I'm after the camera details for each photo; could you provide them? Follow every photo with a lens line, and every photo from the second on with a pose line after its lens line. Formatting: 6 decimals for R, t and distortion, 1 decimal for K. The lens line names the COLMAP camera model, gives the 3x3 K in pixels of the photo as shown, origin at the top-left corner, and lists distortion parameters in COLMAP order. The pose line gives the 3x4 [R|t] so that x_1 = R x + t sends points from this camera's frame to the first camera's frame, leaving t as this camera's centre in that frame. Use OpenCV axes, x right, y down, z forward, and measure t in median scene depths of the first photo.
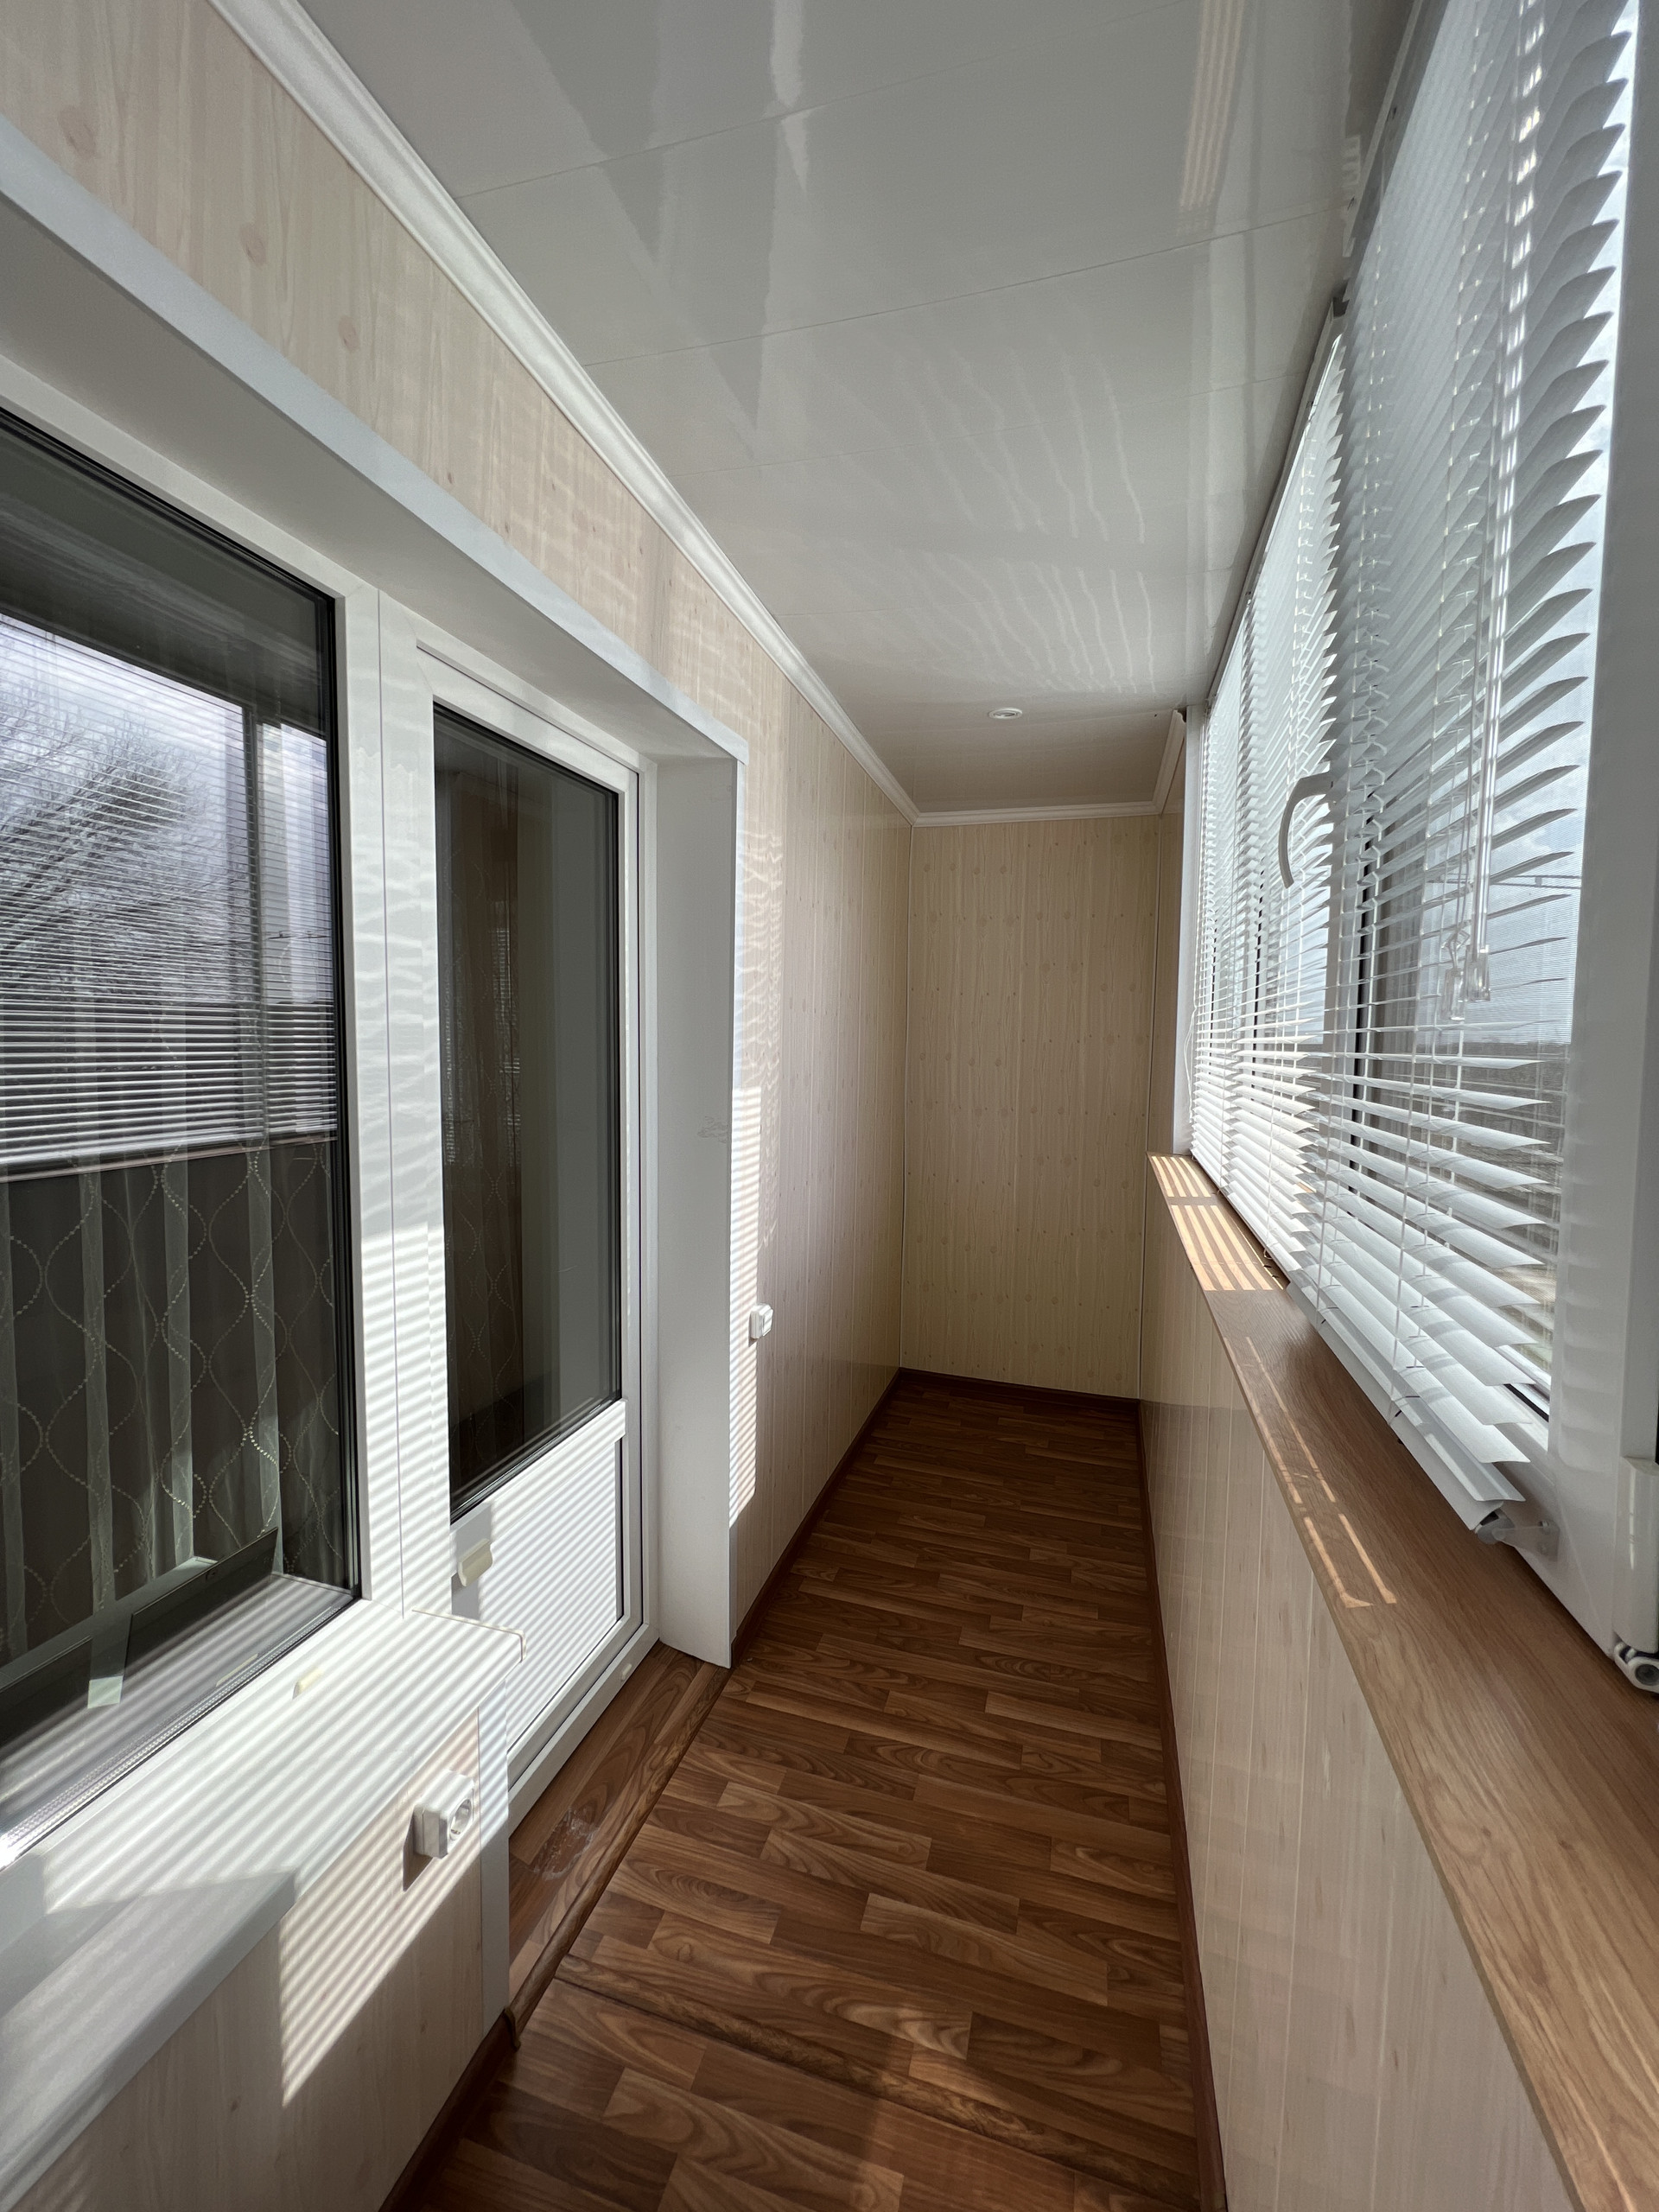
lens RADIAL K [[883.4, 0, 819.9], [0, 883.4, 1093.7], [0, 0, 1]] dist [-0.006482, 0.000461]
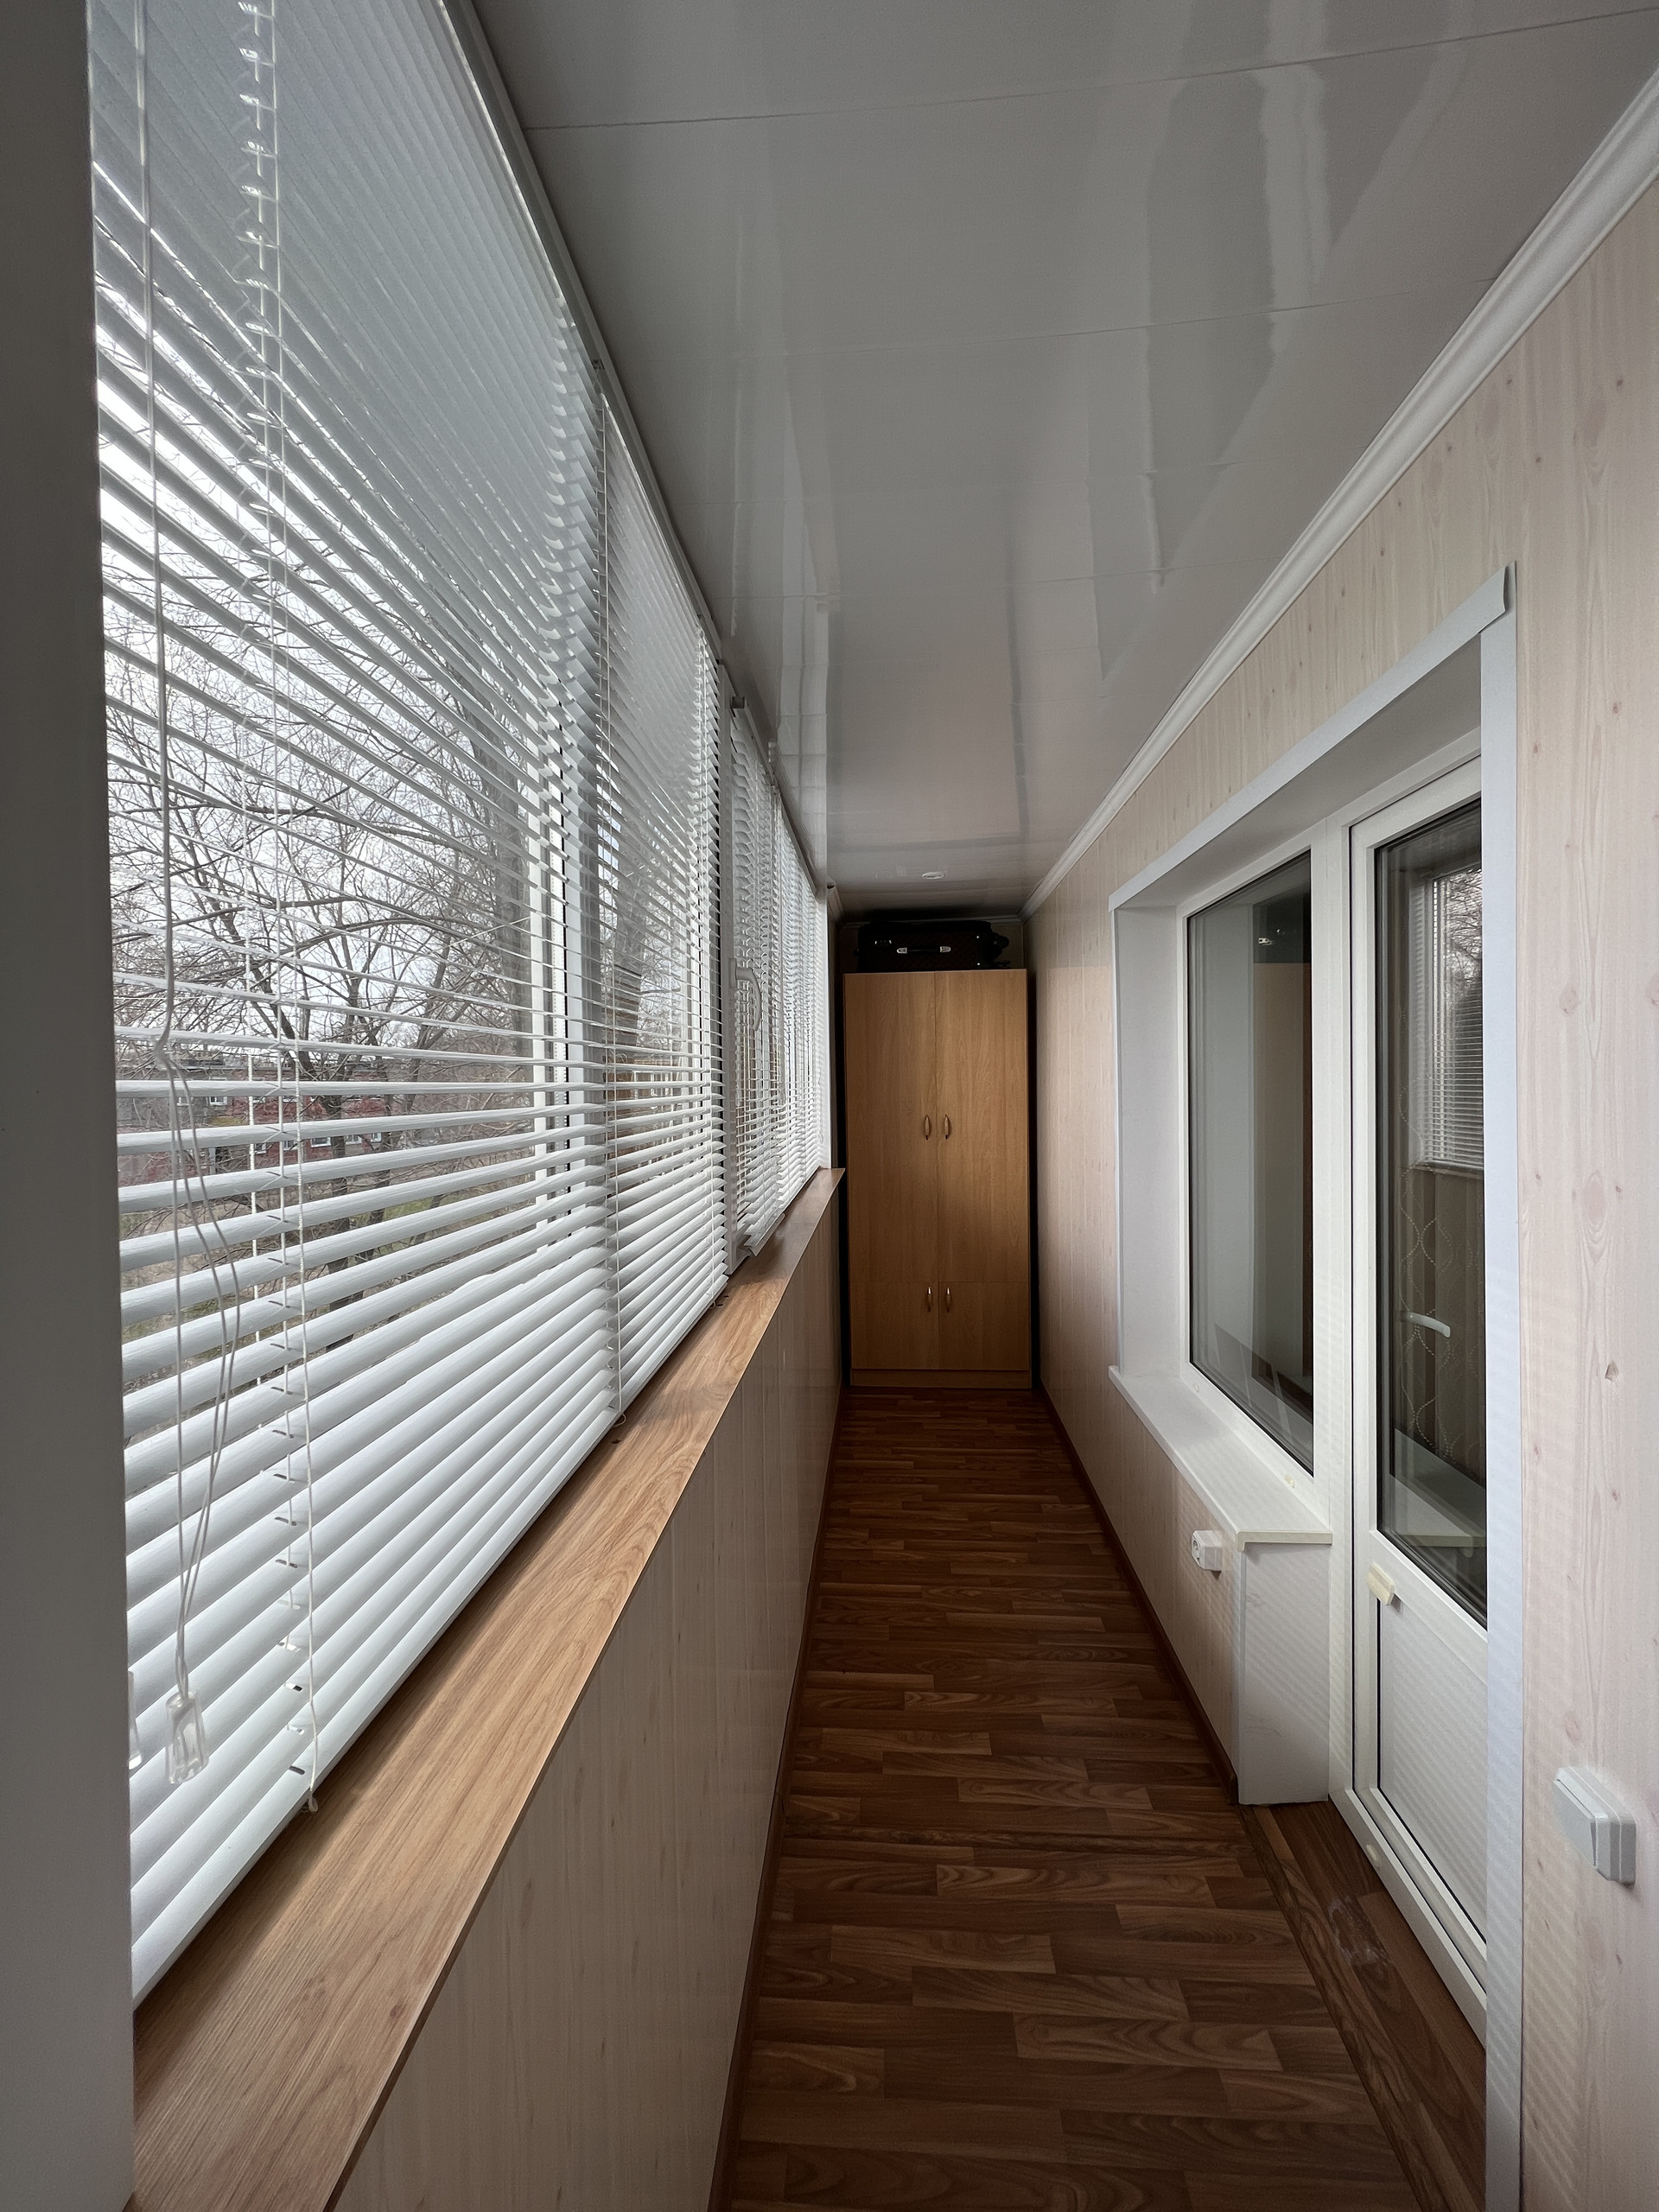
lens RADIAL K [[883.4, 0, 830.6], [0, 883.4, 1100.6], [0, 0, 1]] dist [-0.006482, 0.000461]
pose [[-0.971289, -0.005086, -0.237849, 0.563906], [-0.024772, 0.996499, 0.079850, -0.145727], [0.236610, 0.083449, -0.968014, 1.886300]]
